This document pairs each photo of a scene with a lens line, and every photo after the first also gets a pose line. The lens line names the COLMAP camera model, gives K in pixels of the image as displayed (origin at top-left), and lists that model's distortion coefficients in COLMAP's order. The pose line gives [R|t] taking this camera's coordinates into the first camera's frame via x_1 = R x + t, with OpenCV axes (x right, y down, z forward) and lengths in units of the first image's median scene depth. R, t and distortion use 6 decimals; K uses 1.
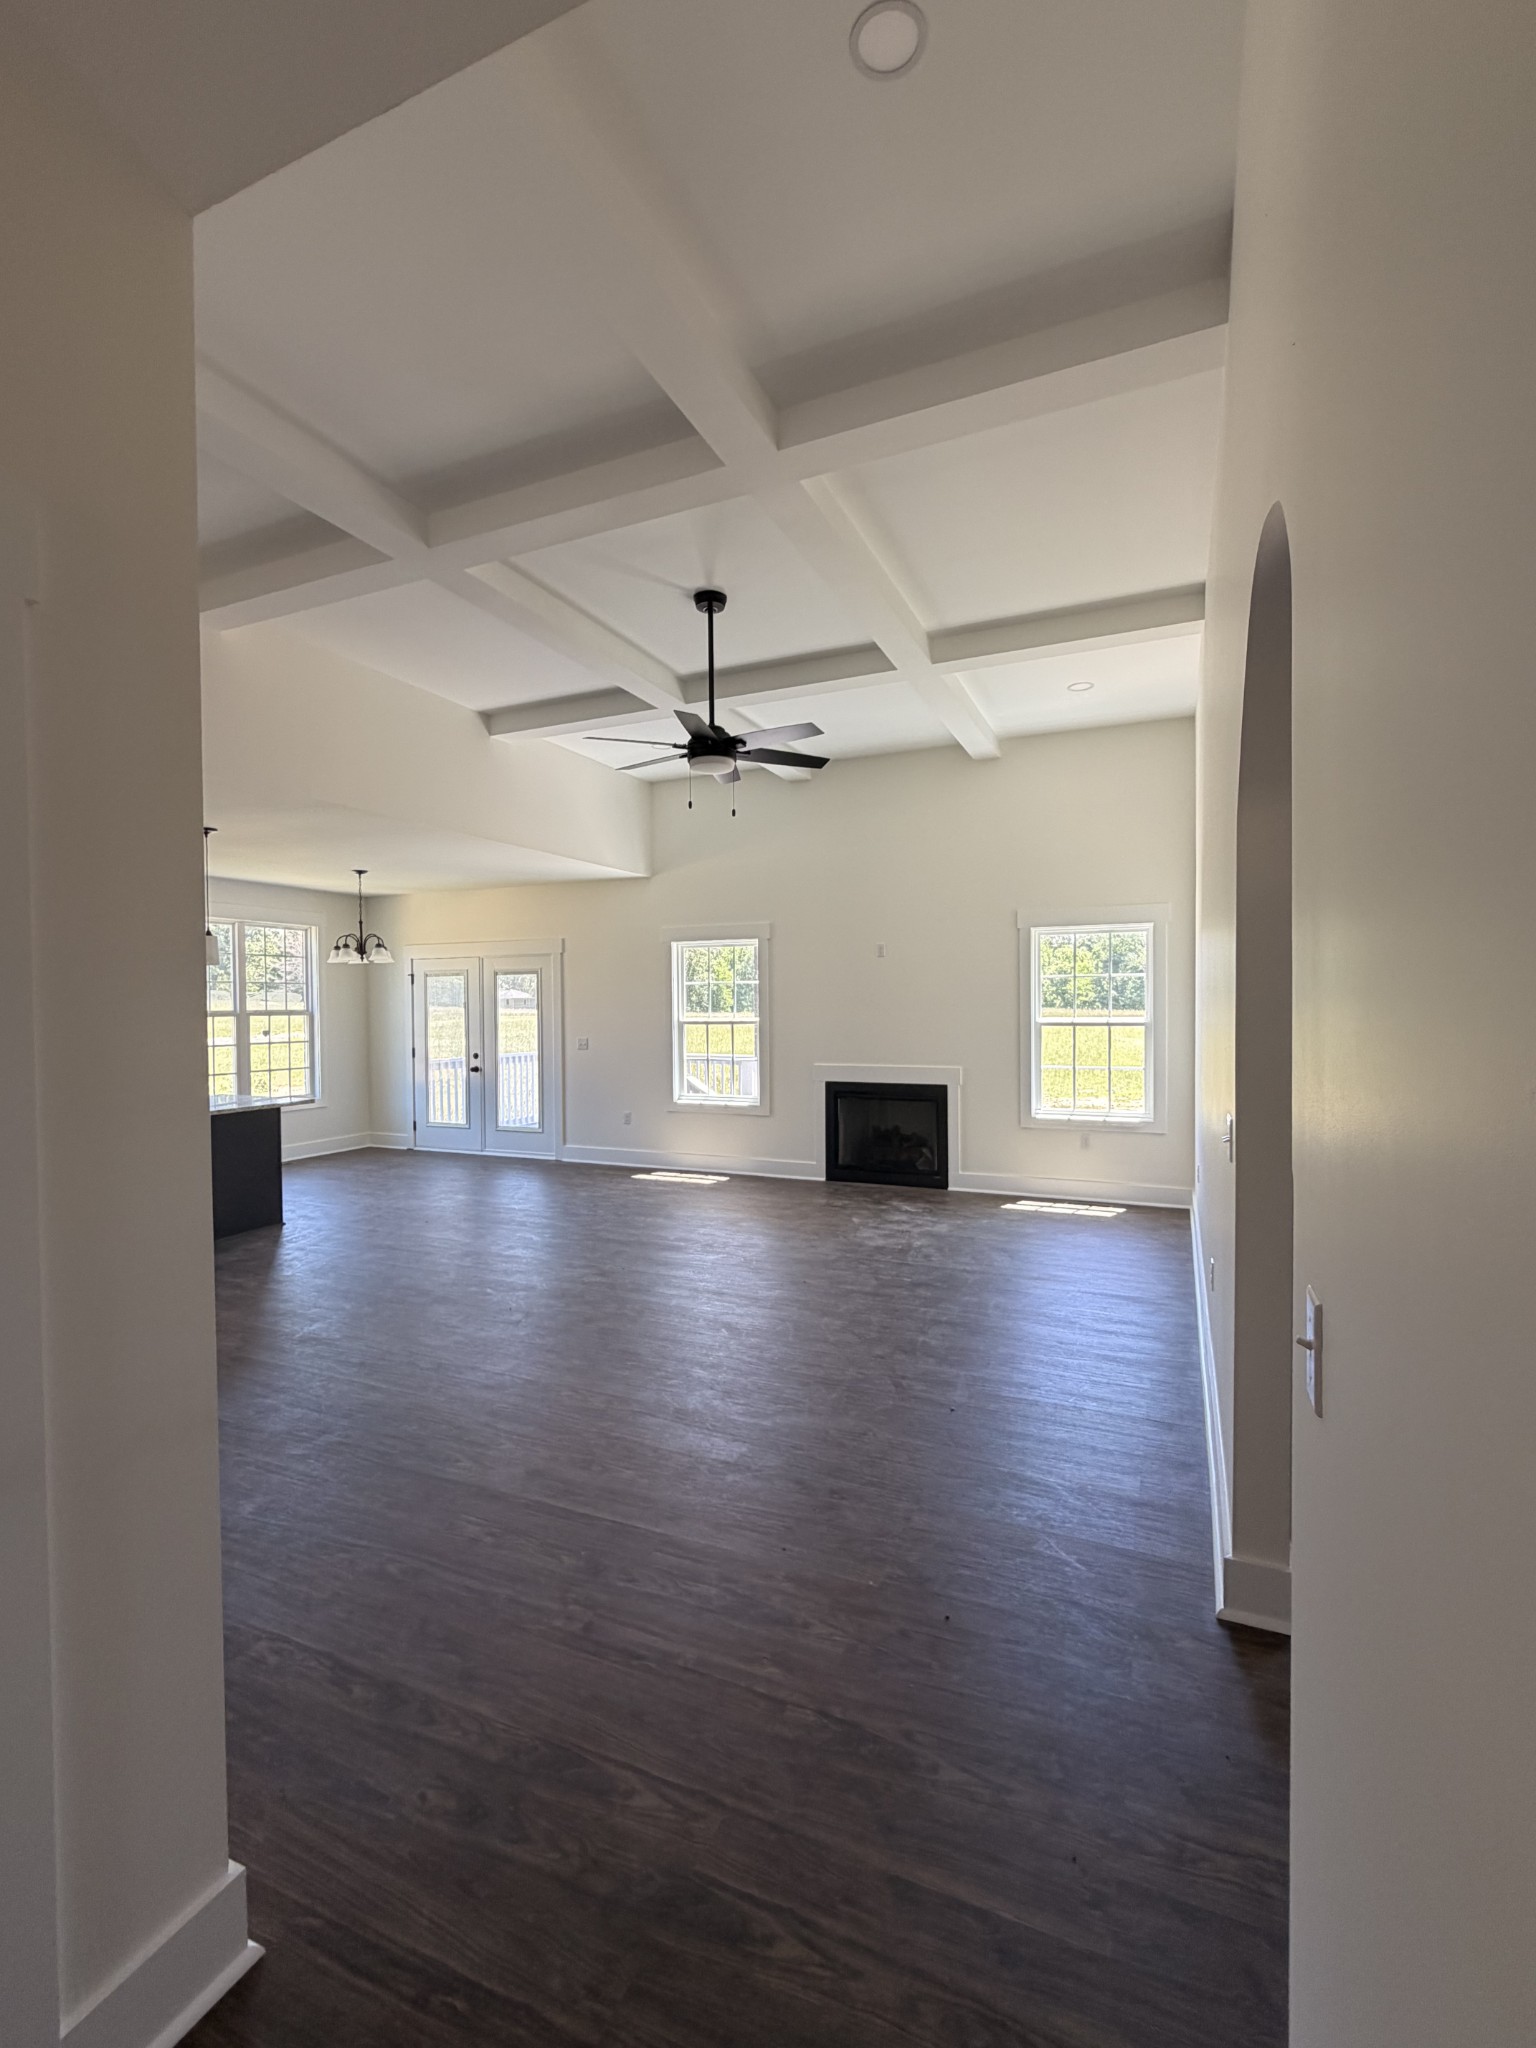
lens RADIAL K [[936.3, 0, 754.9], [0, 936.3, 1019.8], [0, 0, 1]] dist [-0.001514, 0.001281]
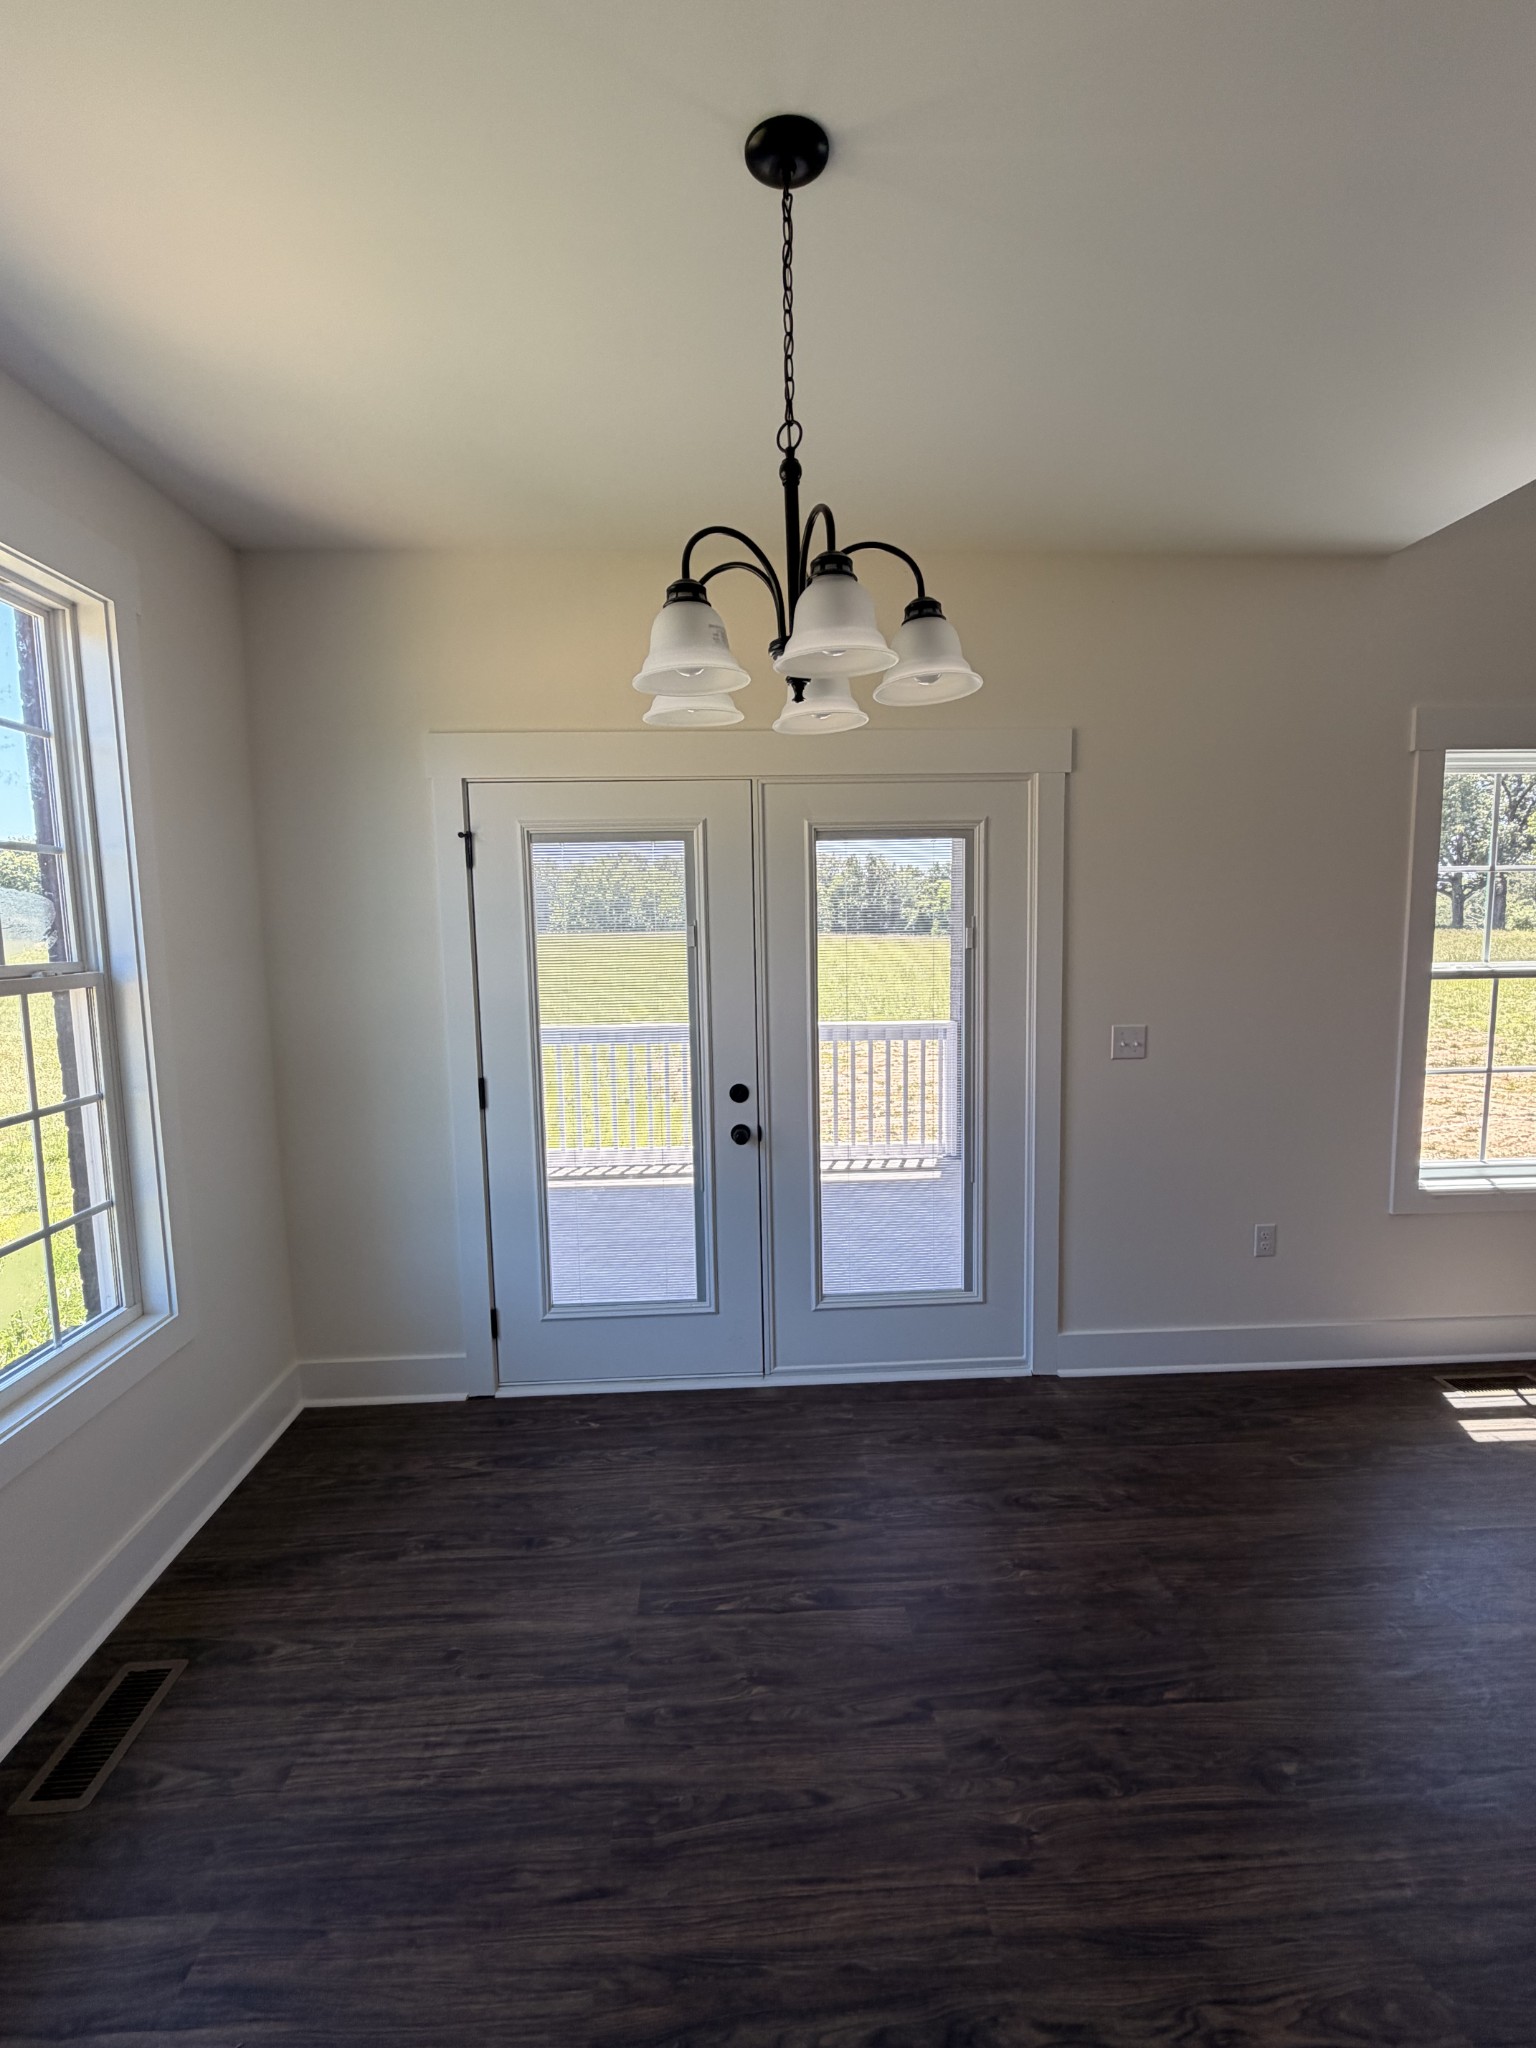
lens RADIAL K [[894.0, 0, 766.4], [0, 894.0, 1028.3], [0, 0, 1]] dist [-0.002414, -0.000101]
pose [[0.891811, -0.054220, 0.449148, -0.426856], [0.016683, 0.996059, 0.087115, -0.010371], [-0.452101, -0.070197, 0.889200, 0.724102]]
